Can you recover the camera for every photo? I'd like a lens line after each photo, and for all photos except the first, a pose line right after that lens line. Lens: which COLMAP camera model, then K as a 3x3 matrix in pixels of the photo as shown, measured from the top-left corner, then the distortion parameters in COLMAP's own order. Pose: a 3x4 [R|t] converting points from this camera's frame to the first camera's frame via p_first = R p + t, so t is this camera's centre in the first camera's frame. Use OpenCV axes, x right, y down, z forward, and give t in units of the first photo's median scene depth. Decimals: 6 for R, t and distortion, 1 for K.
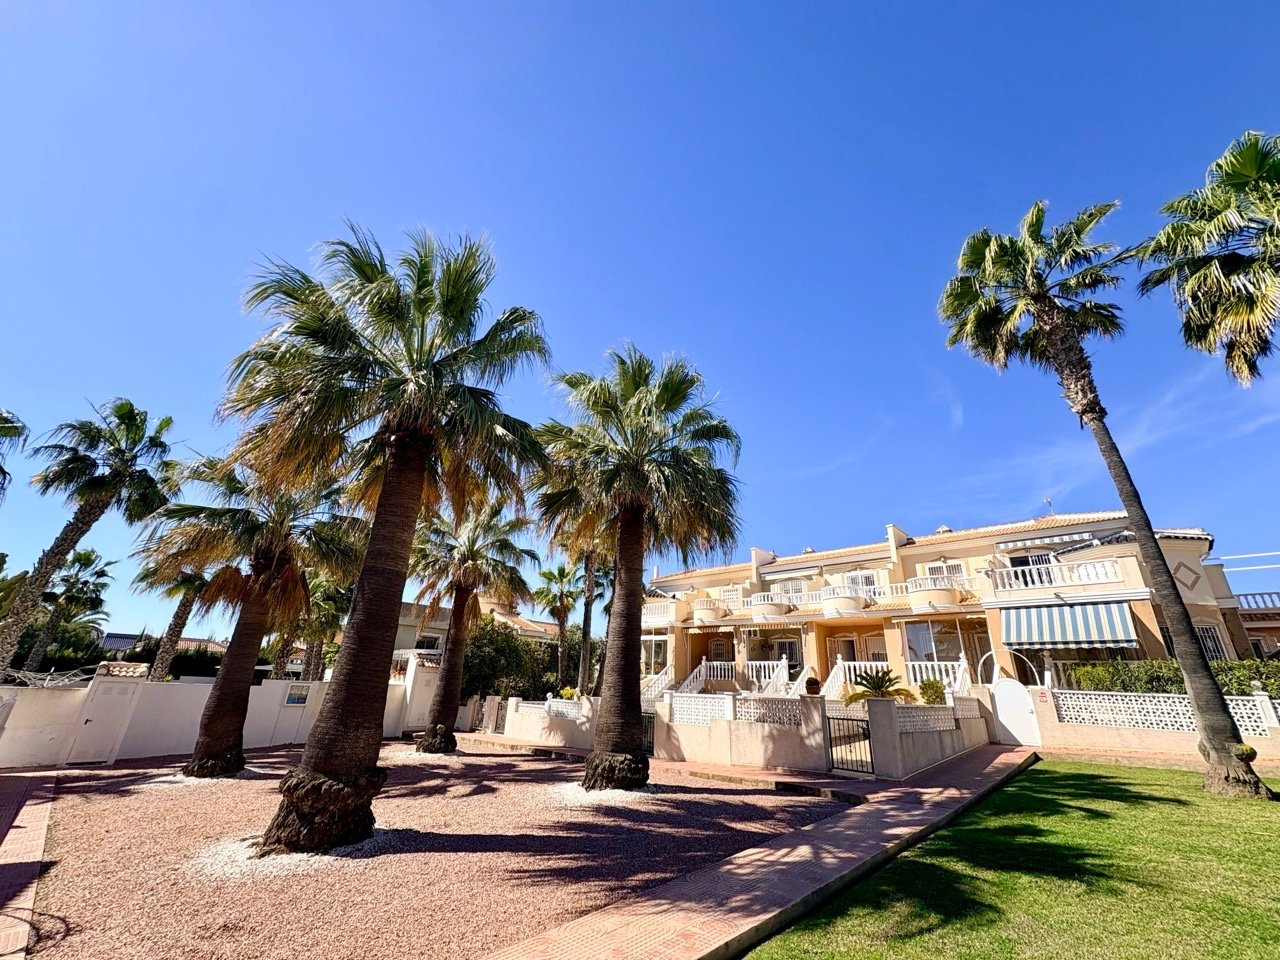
lens RADIAL K [[506.7, 0, 640.0], [0, 506.7, 480.0], [0, 0, 1]] dist [-0.001094, -0.000494]
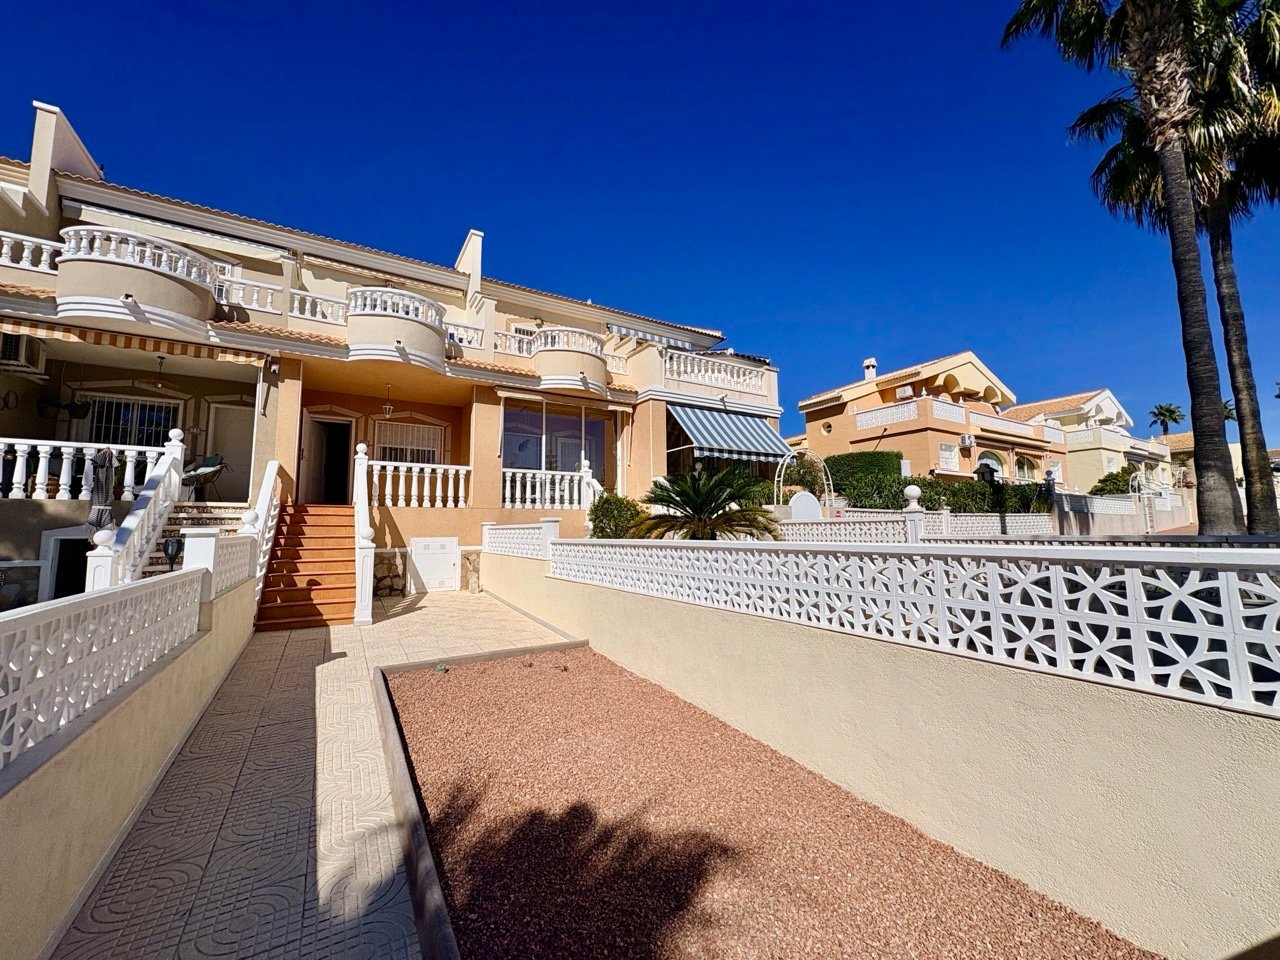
lens RADIAL K [[506.7, 0, 640.0], [0, 506.7, 480.0], [0, 0, 1]] dist [-0.001094, -0.000494]
pose [[0.224462, 0.042641, 0.973549, 0.025529], [-0.353758, 0.934454, 0.040634, 0.275487], [-0.908005, -0.353521, 0.224834, 0.685924]]
